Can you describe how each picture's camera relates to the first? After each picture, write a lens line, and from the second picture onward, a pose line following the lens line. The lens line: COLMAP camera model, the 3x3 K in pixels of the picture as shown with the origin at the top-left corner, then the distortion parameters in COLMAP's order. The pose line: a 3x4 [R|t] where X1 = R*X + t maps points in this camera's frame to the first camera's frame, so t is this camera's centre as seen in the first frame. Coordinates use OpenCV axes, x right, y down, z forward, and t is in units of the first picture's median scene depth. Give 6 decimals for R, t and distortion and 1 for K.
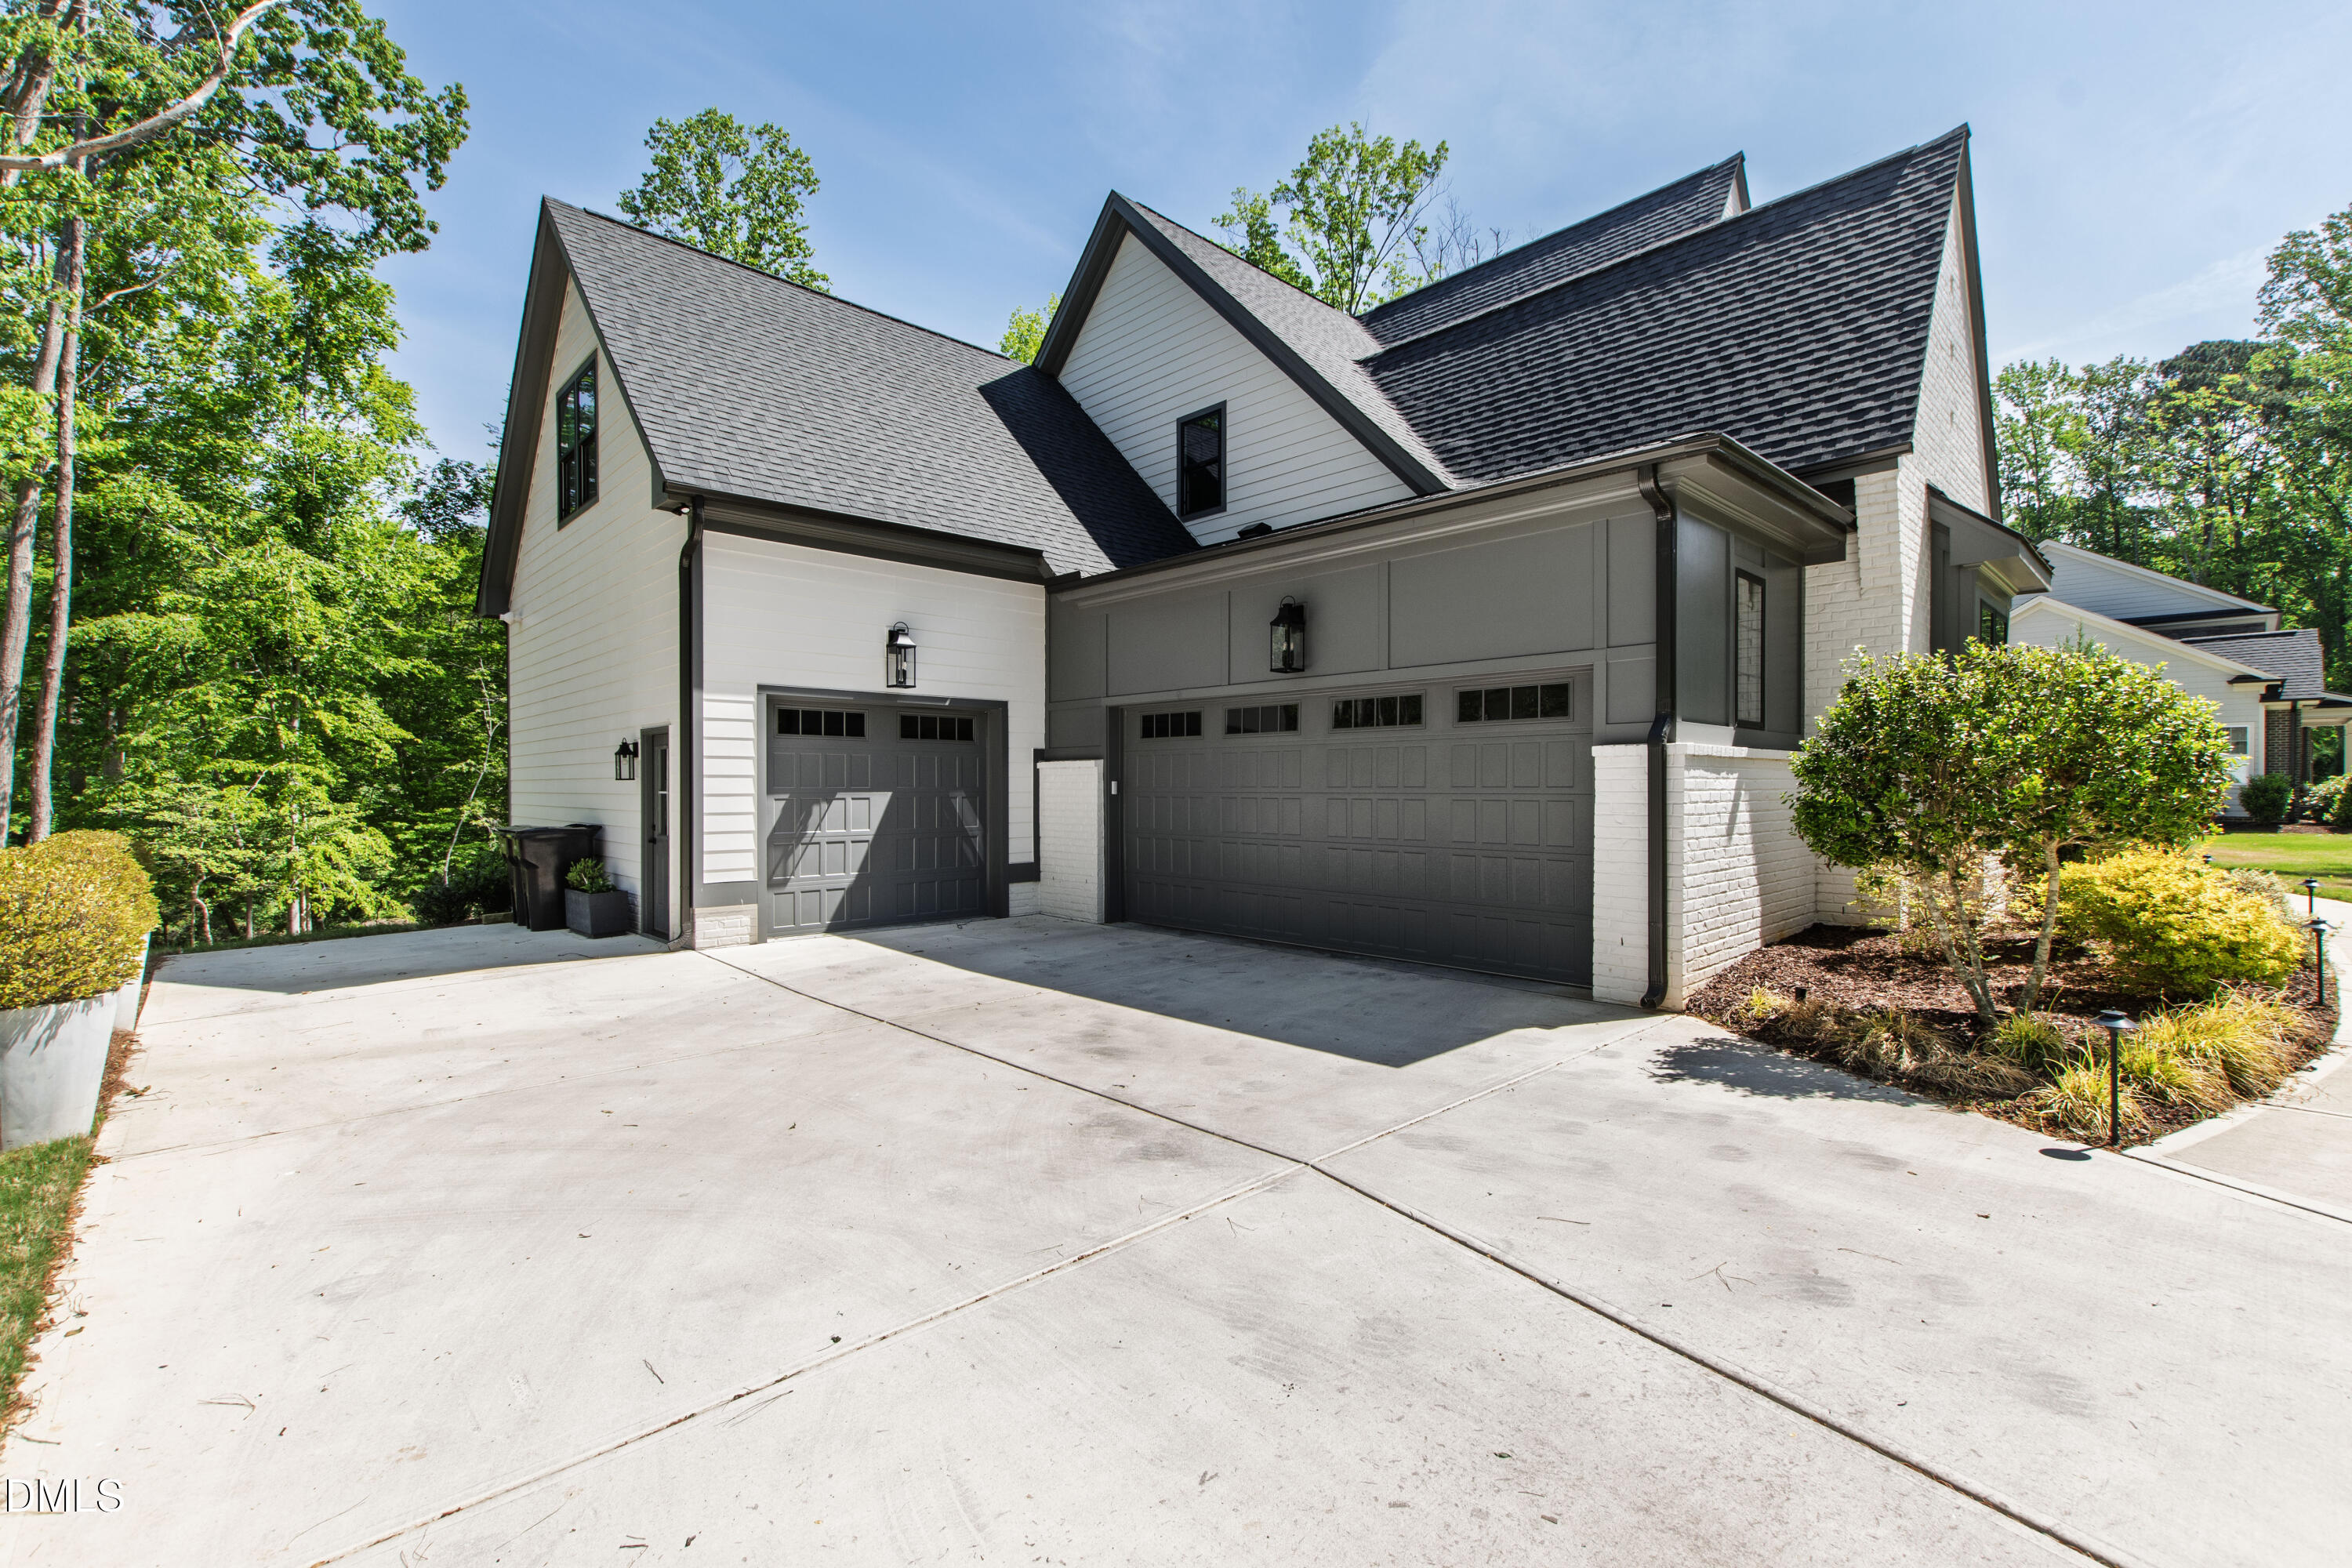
lens RADIAL K [[1082.0, 0, 1232.6], [0, 1082.0, 730.6], [0, 0, 1]] dist [-0.002167, -0.000503]
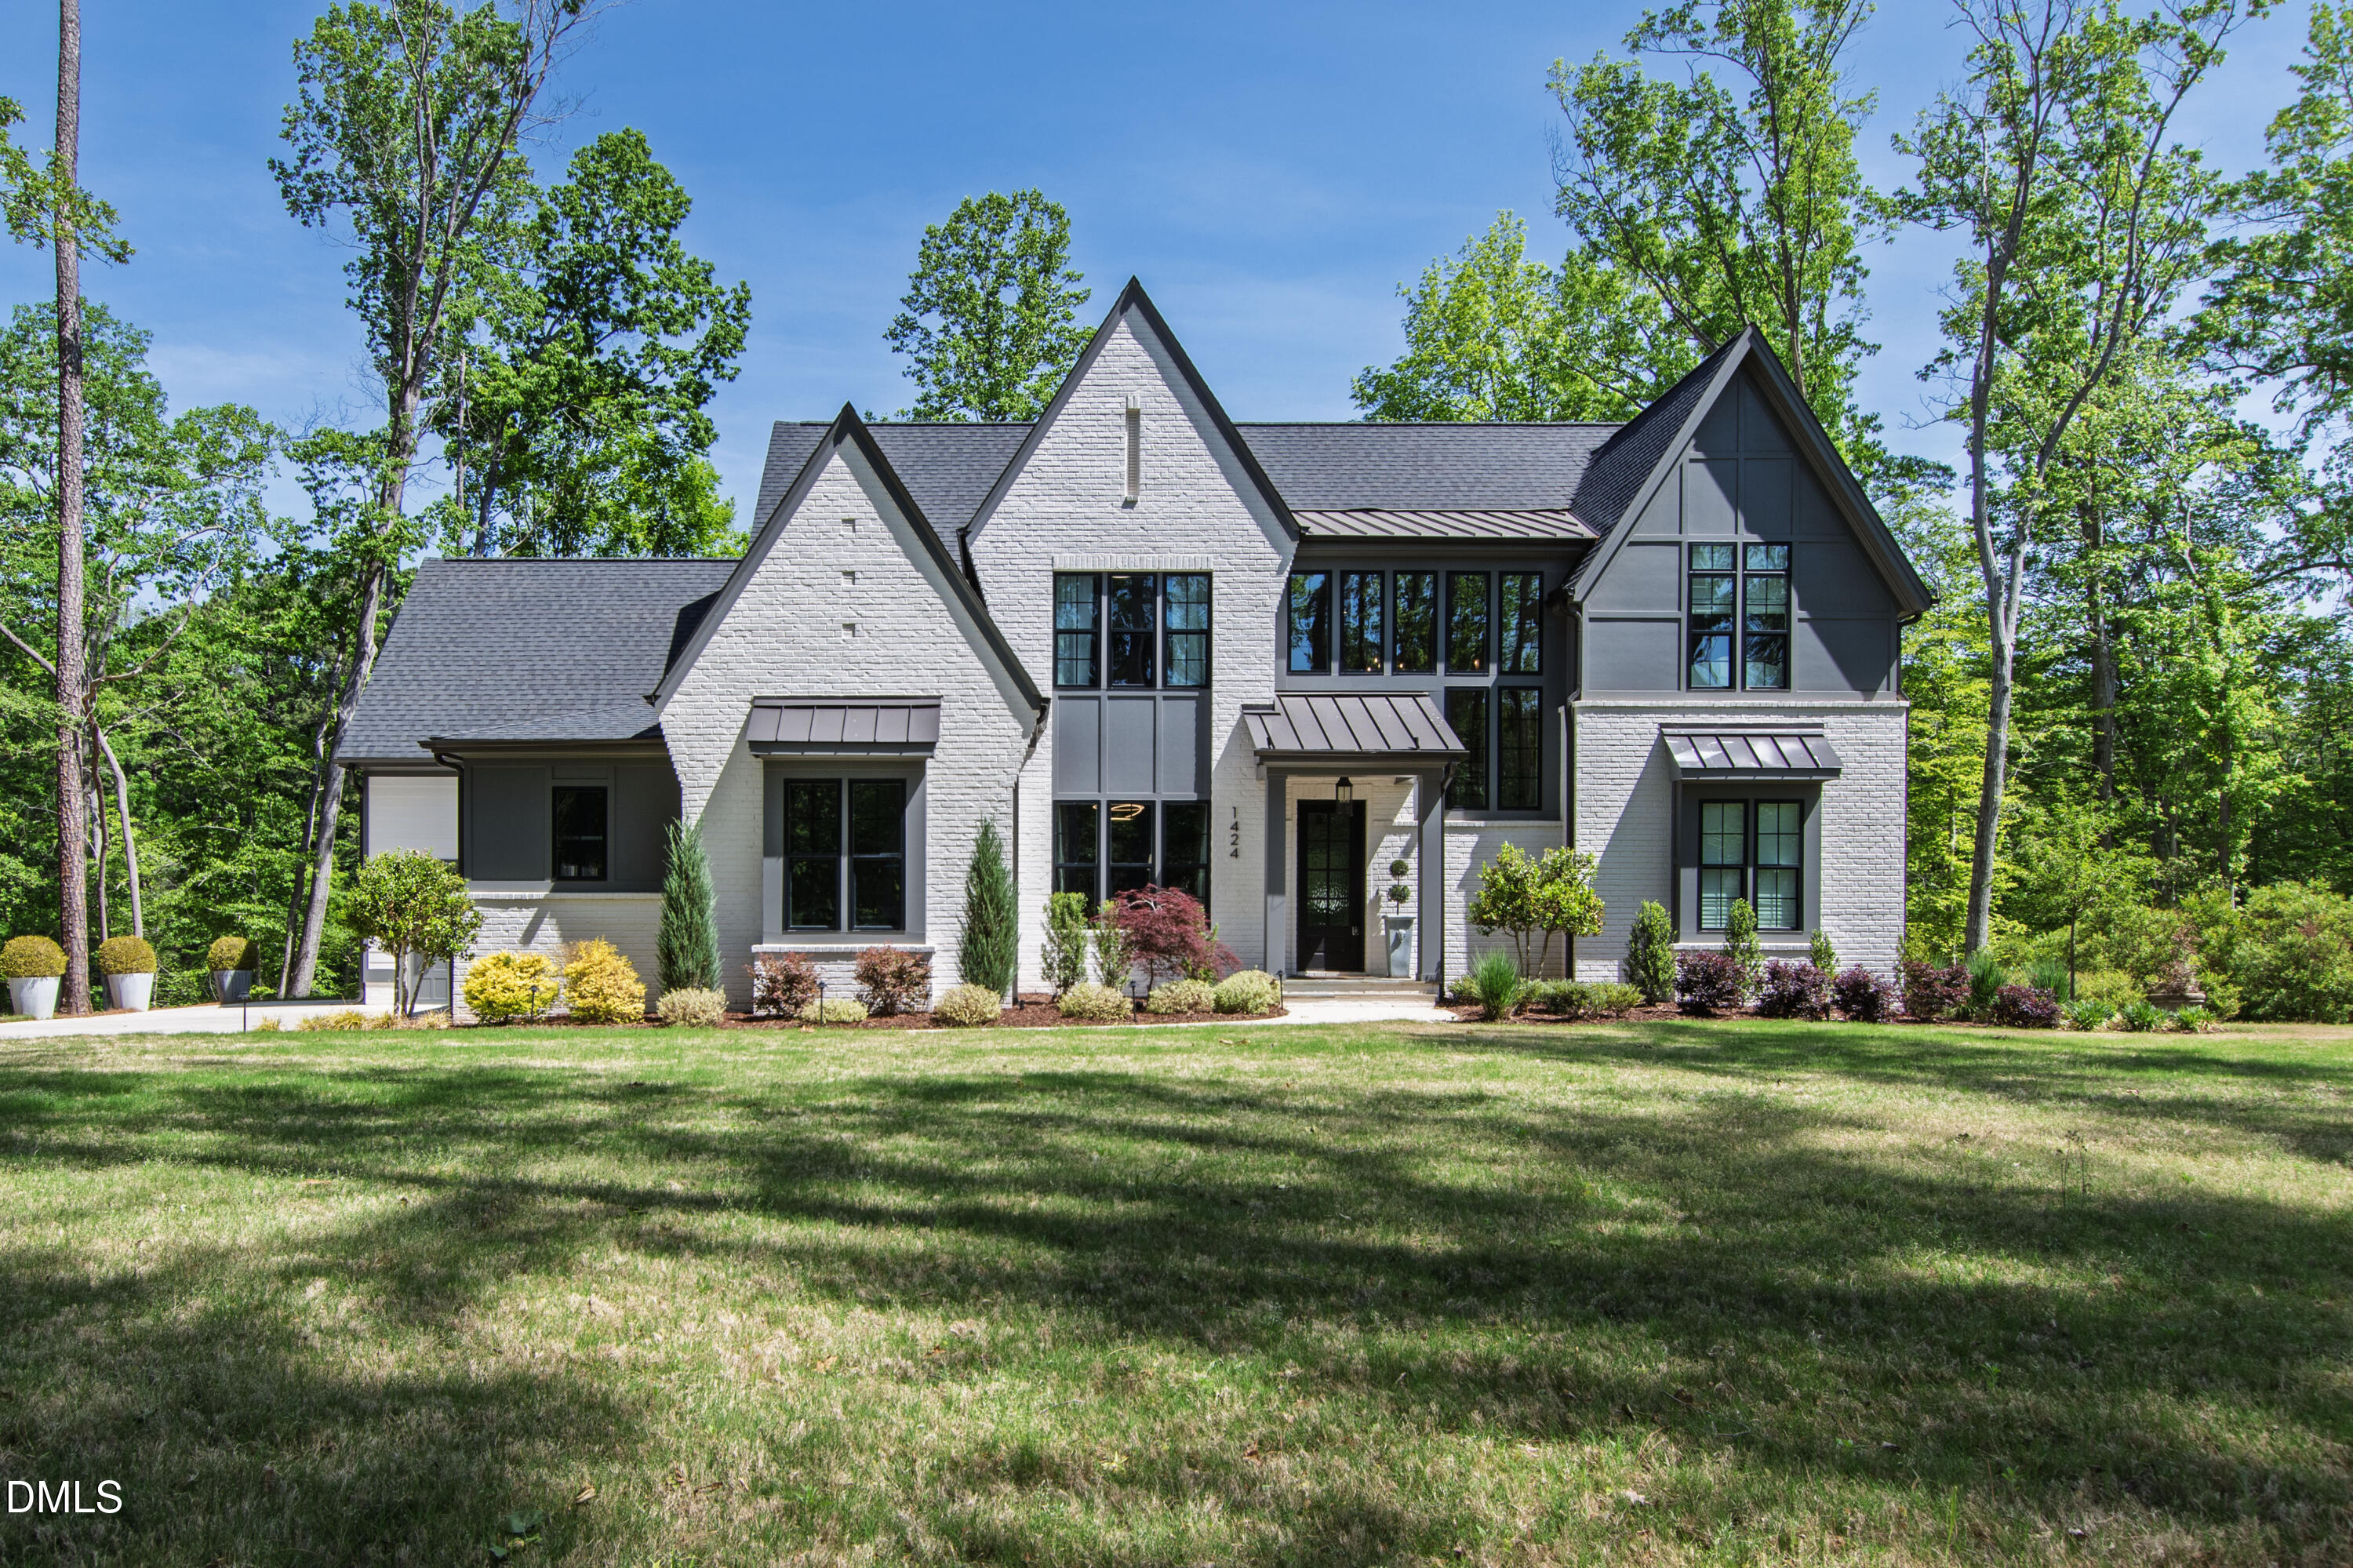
lens RADIAL K [[1718.4, 0, 993.8], [0, 1718.4, 927.6], [0, 0, 1]] dist [-0.017658, 0.001867]
pose [[0.725514, 0.002210, -0.688203, 0.848938], [0.034916, 0.998589, 0.040017, -0.005016], [0.687321, -0.053062, 0.724413, -0.154023]]
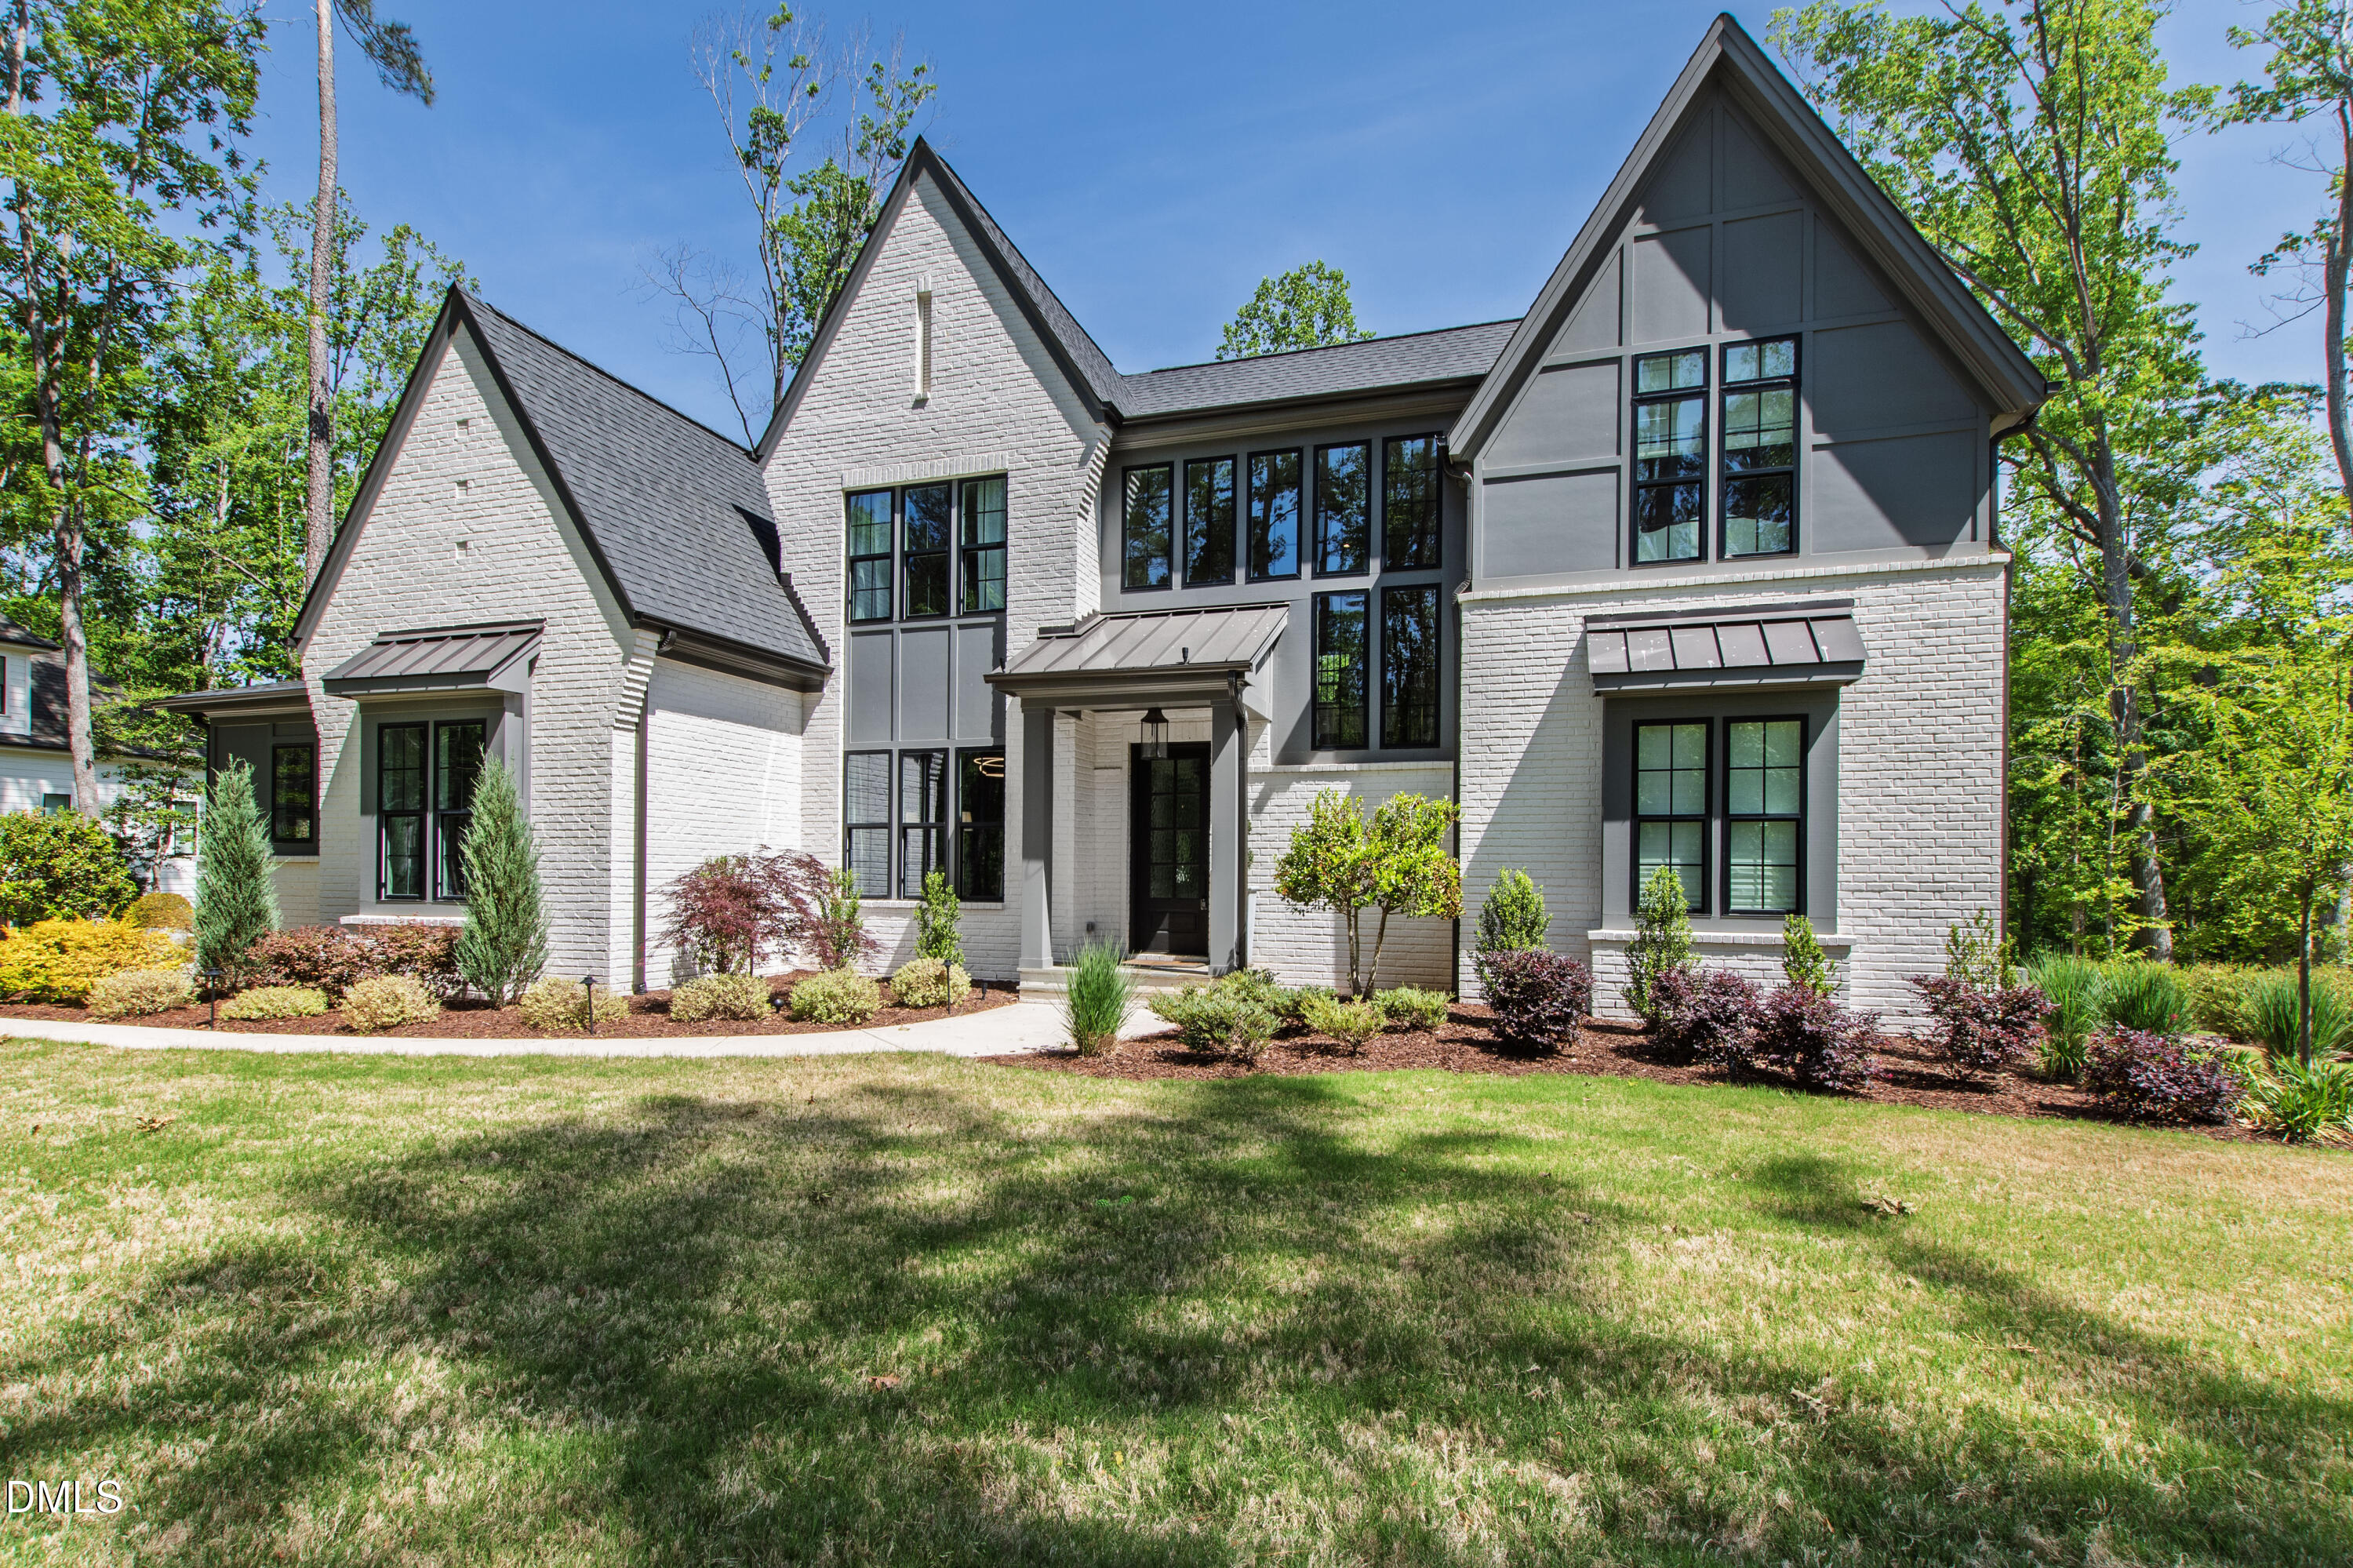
lens RADIAL K [[1108.3, 0, 1176.3], [0, 1108.3, 857.0], [0, 0, 1]] dist [-0.001886, -0.000817]
pose [[0.468602, -0.012980, -0.883314, 0.772280], [0.037332, 0.999290, 0.005121, 0.016979], [0.882620, -0.035376, 0.468754, 0.414302]]
